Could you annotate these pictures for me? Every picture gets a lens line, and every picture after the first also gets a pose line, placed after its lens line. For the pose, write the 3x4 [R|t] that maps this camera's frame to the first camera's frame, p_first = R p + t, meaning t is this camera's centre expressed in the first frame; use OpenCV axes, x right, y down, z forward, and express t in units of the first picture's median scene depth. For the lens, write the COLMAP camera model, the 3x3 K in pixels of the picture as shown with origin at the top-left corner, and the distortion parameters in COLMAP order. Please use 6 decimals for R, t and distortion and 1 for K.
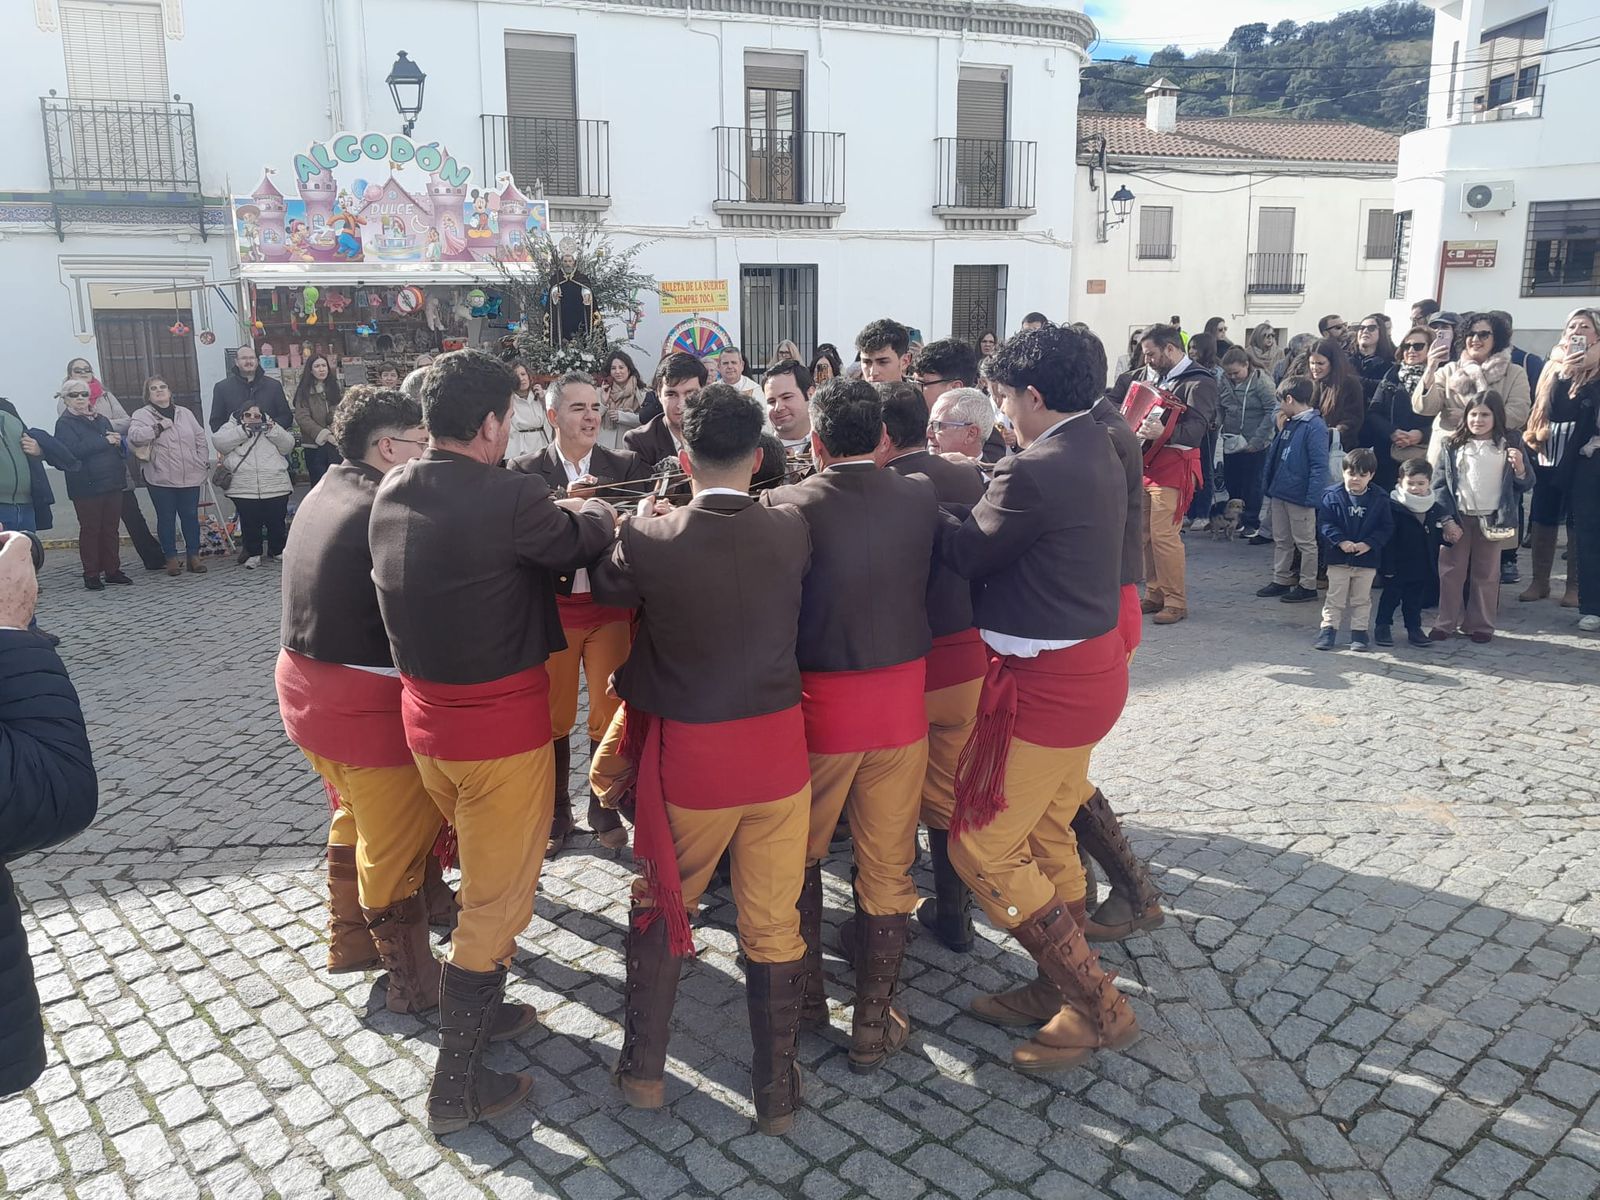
lens RADIAL K [[1262.7, 0, 761.1], [0, 1262.7, 586.1], [0, 0, 1]] dist [-0.003102, 0.004535]
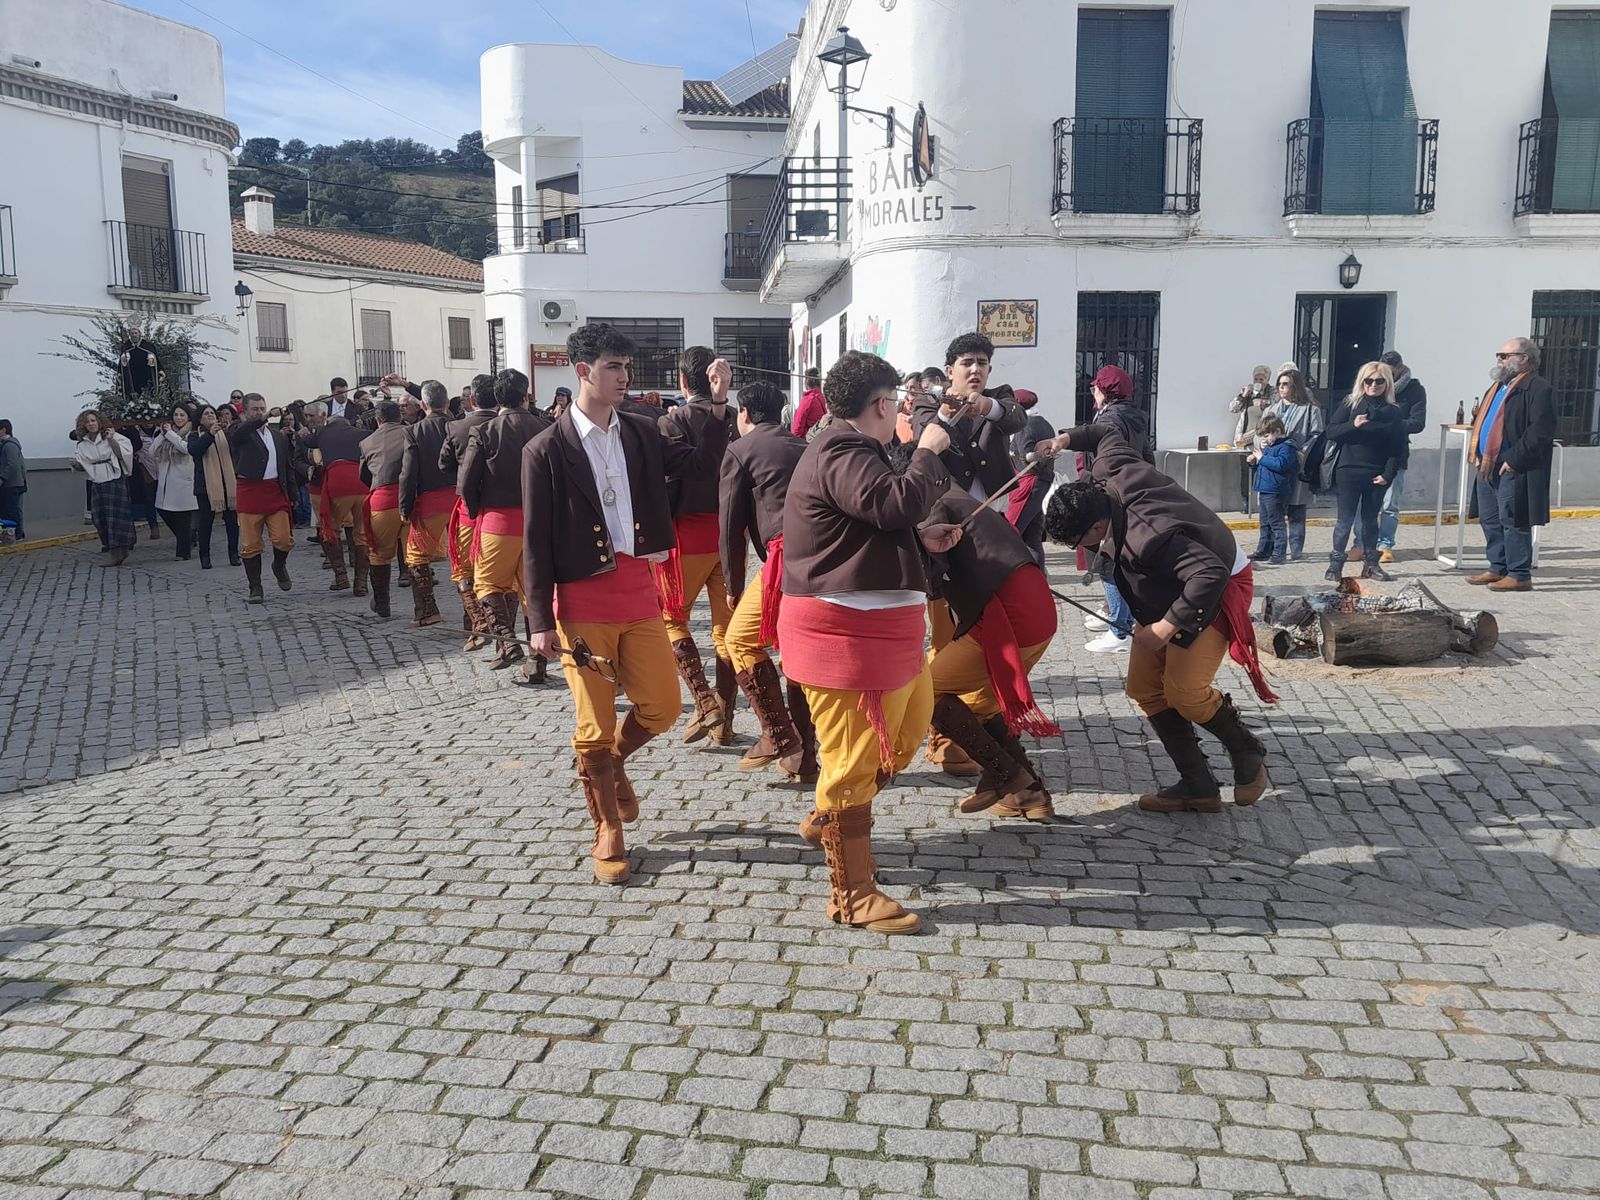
lens RADIAL K [[1260.6, 0, 773.3], [0, 1260.6, 580.6], [0, 0, 1]] dist [0.006958, -0.010565]
pose [[0.748324, -0.081812, 0.658269, -0.181026], [0.135930, 0.990219, -0.031459, 0.046333], [-0.649256, 0.113020, 0.752125, -0.101665]]
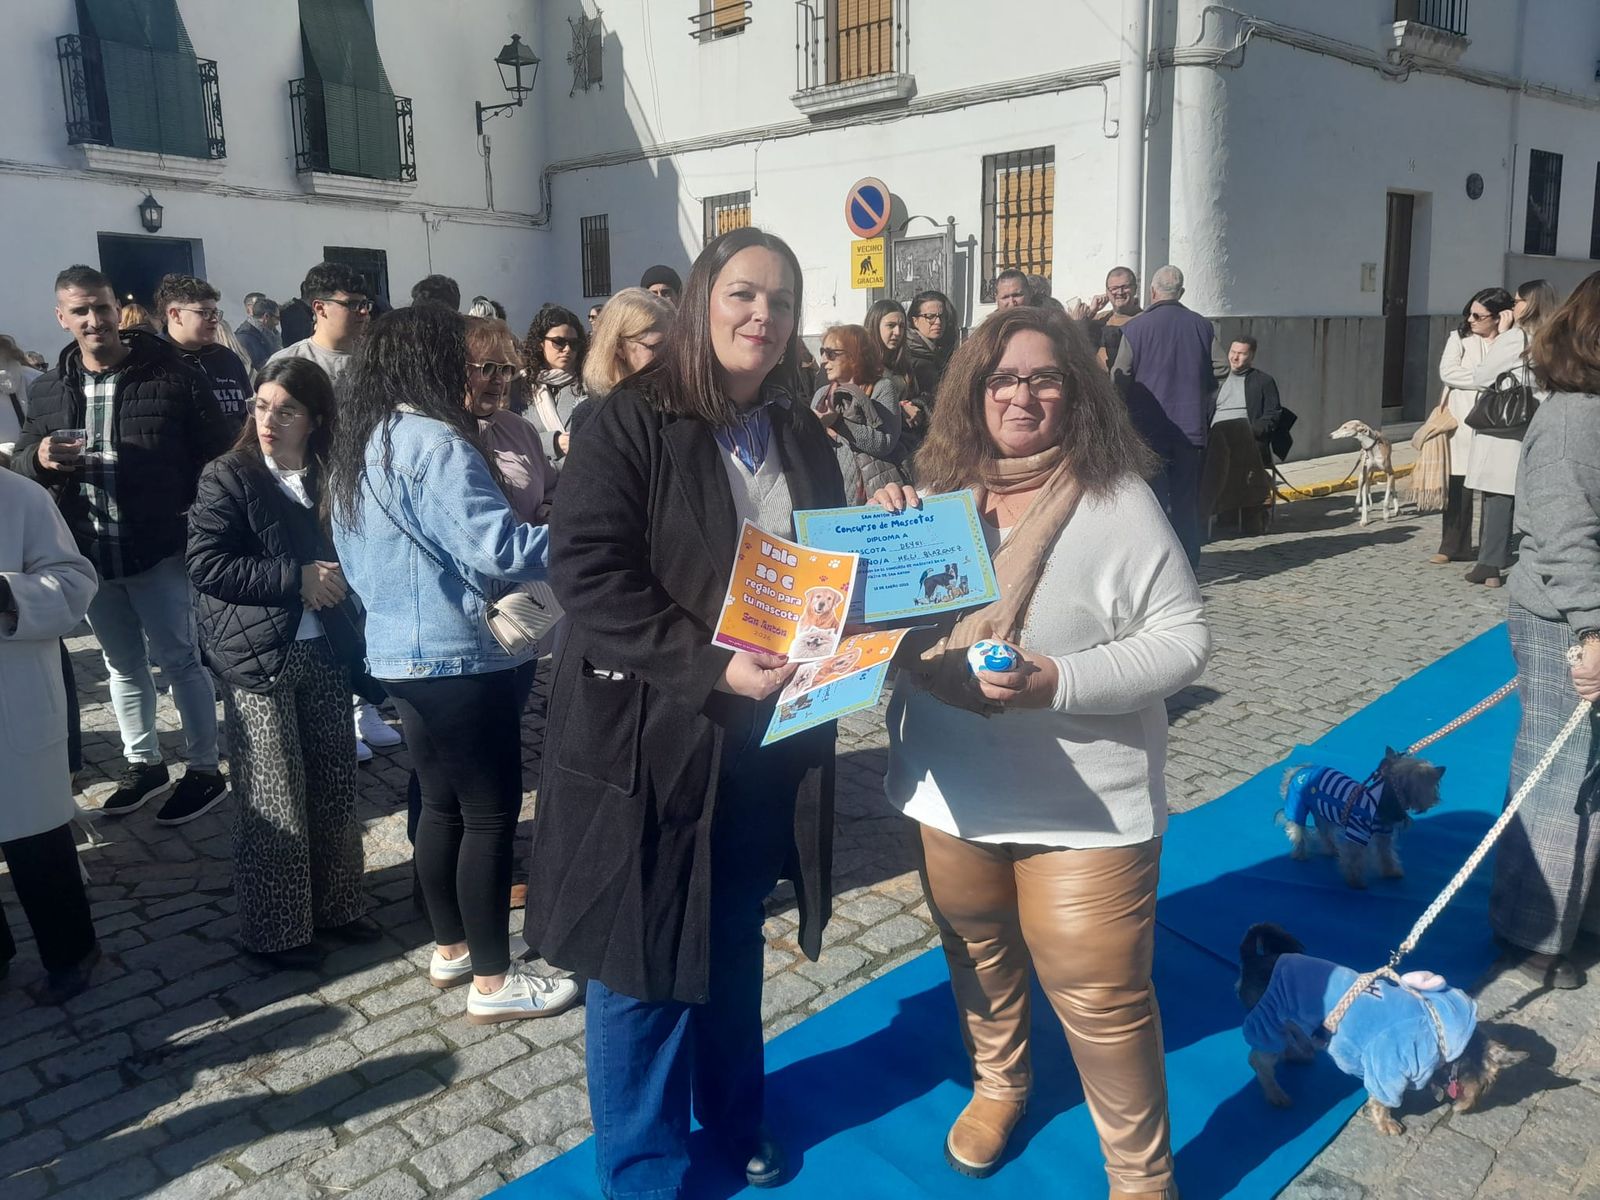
lens RADIAL K [[1260.6, 0, 756.4], [0, 1260.6, 585.2], [0, 0, 1]] dist [0.006958, -0.010565]
pose [[-0.091878, -0.166570, 0.981740, -0.159037], [0.230738, 0.955515, 0.183715, 0.029107], [-0.968668, 0.243404, -0.049356, -0.003154]]
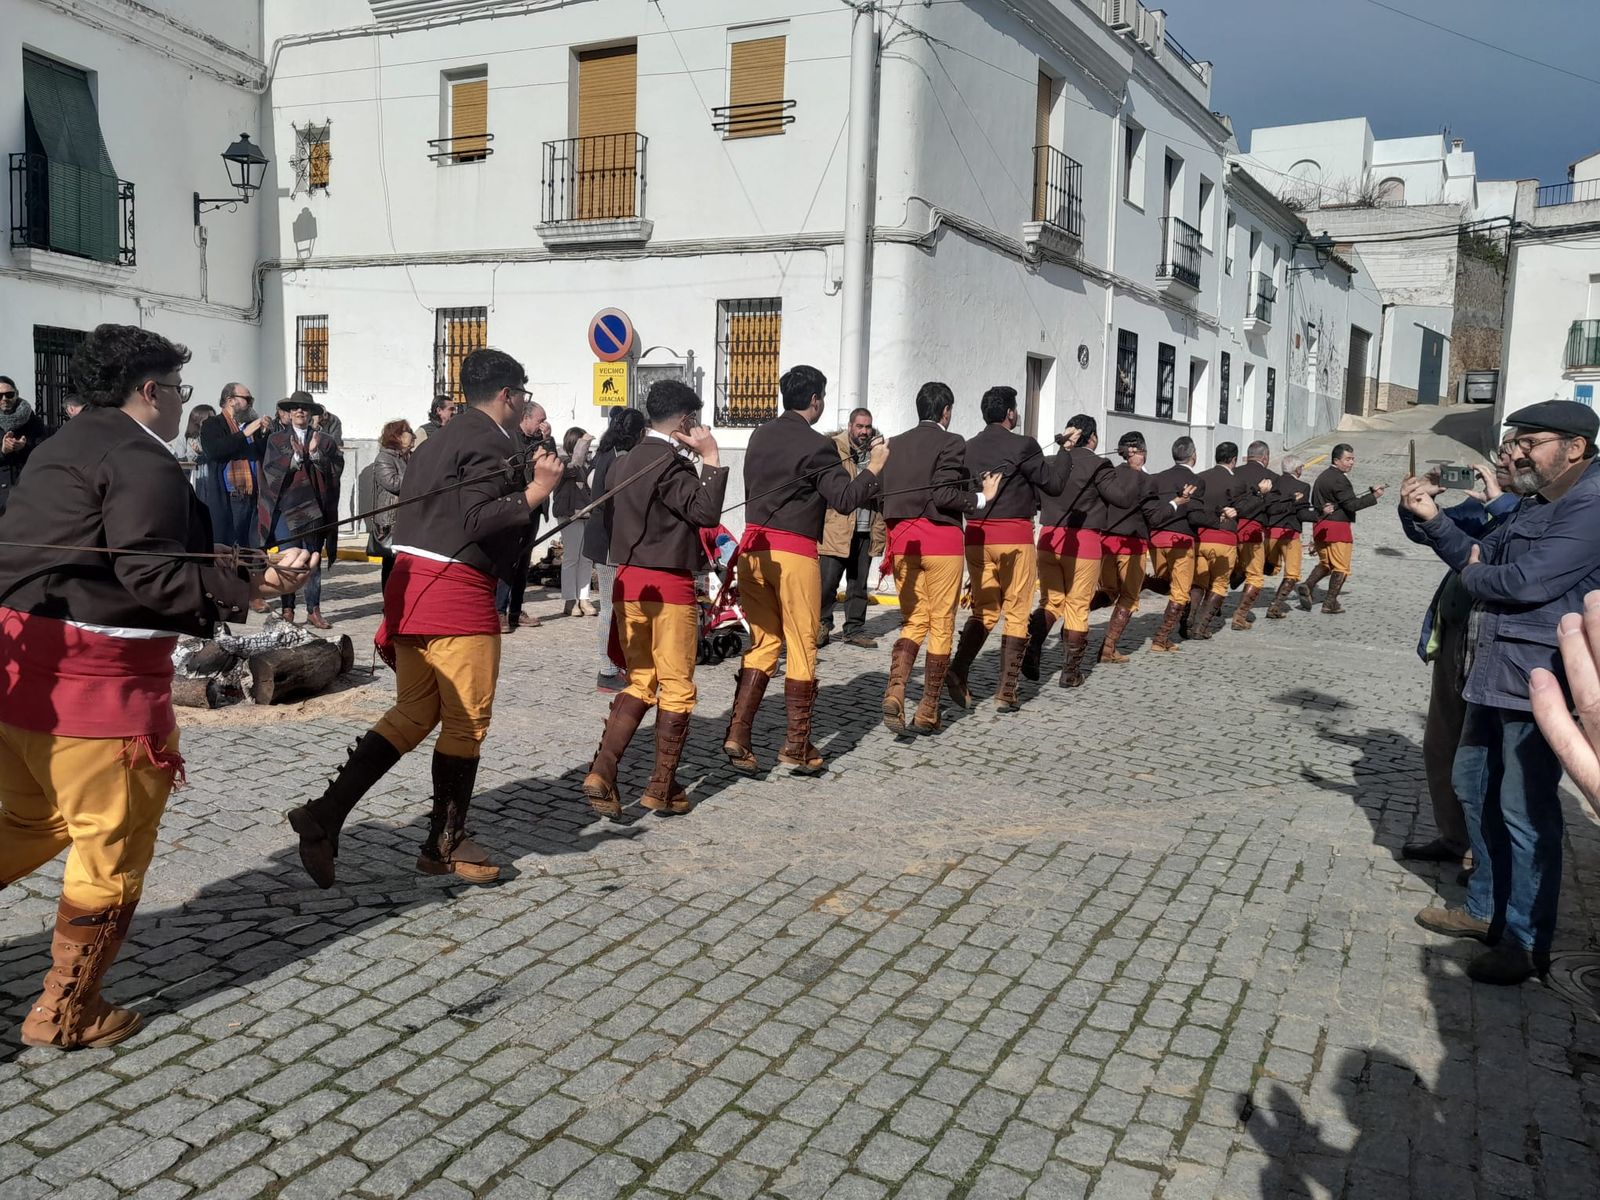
lens RADIAL K [[1262.7, 0, 759.6], [0, 1262.7, 594.4], [0, 0, 1]] dist [-0.003102, 0.004535]
pose [[-0.393323, -0.093124, 0.914672, -0.205155], [0.167228, 0.971016, 0.170771, 0.004951], [-0.904064, 0.220127, -0.366350, 0.107988]]
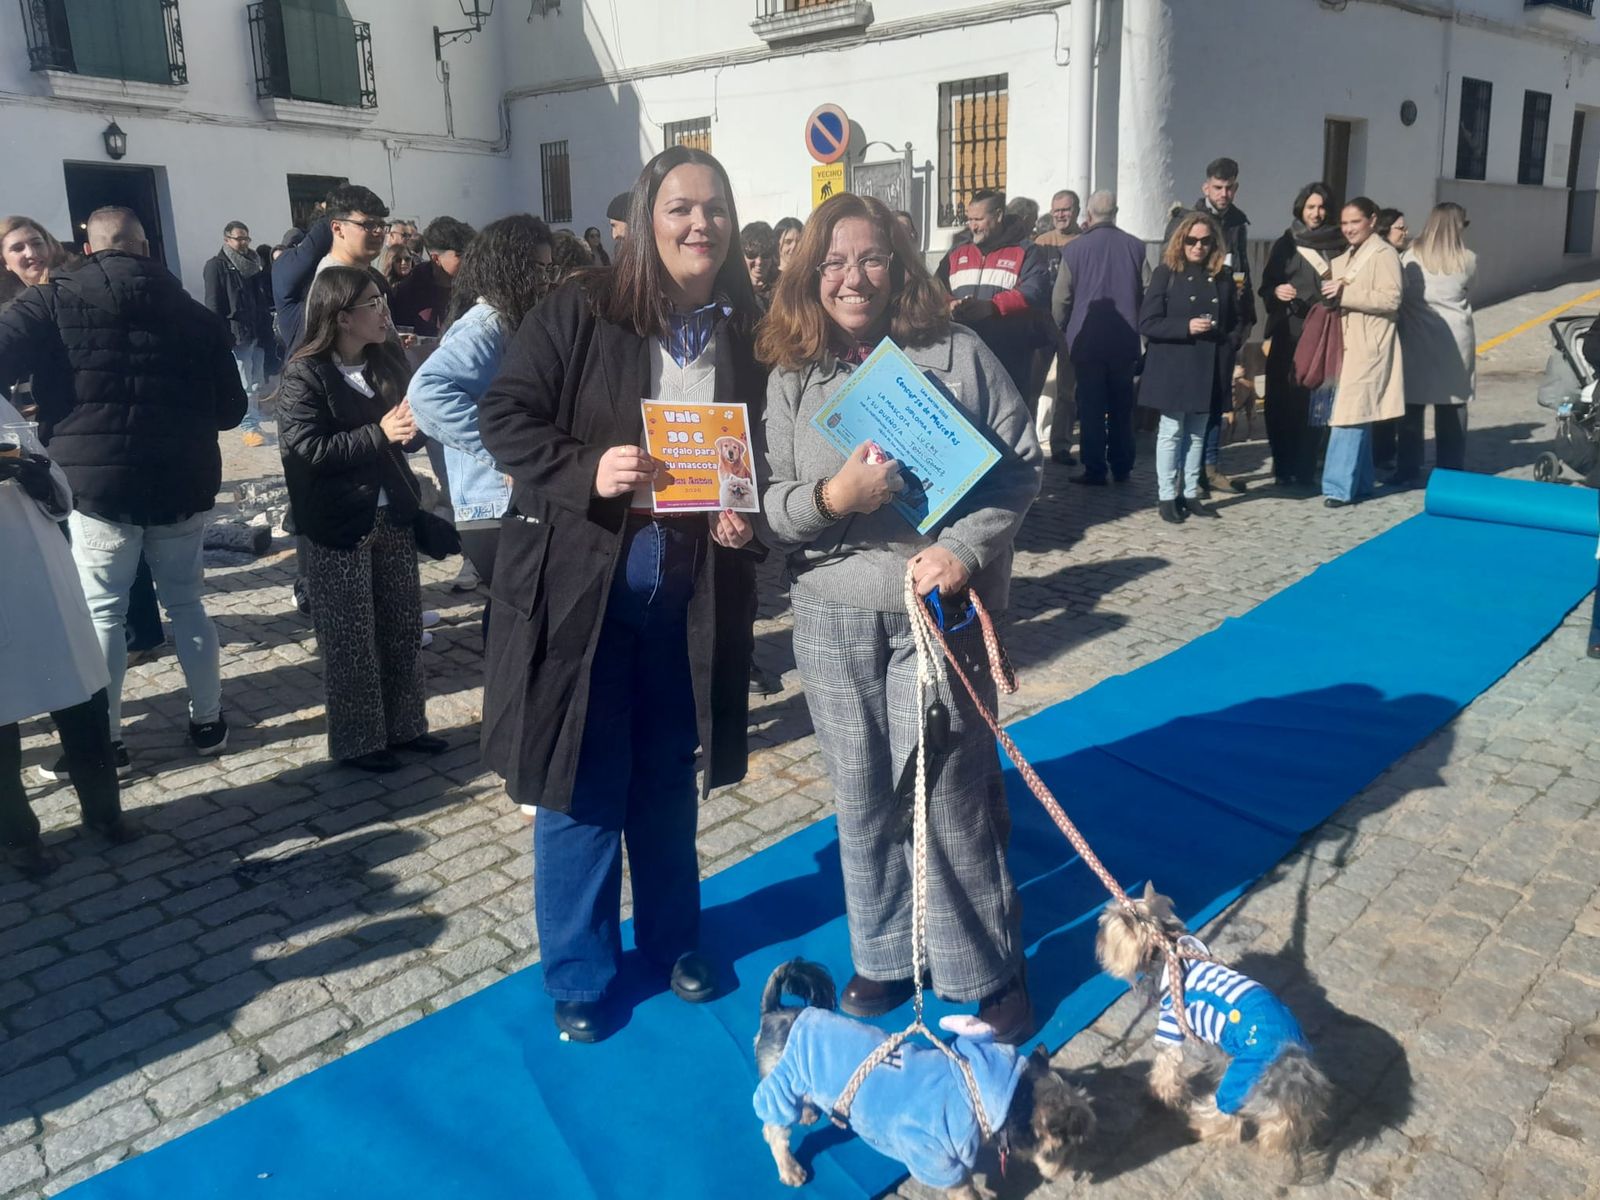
lens RADIAL K [[1262.7, 0, 761.7], [0, 1262.7, 581.5], [0, 0, 1]] dist [-0.003102, 0.004535]
pose [[-0.133919, -0.213718, 0.967673, -0.192108], [0.235334, 0.941677, 0.240546, 0.030169], [-0.962644, 0.259940, -0.075814, 0.010276]]
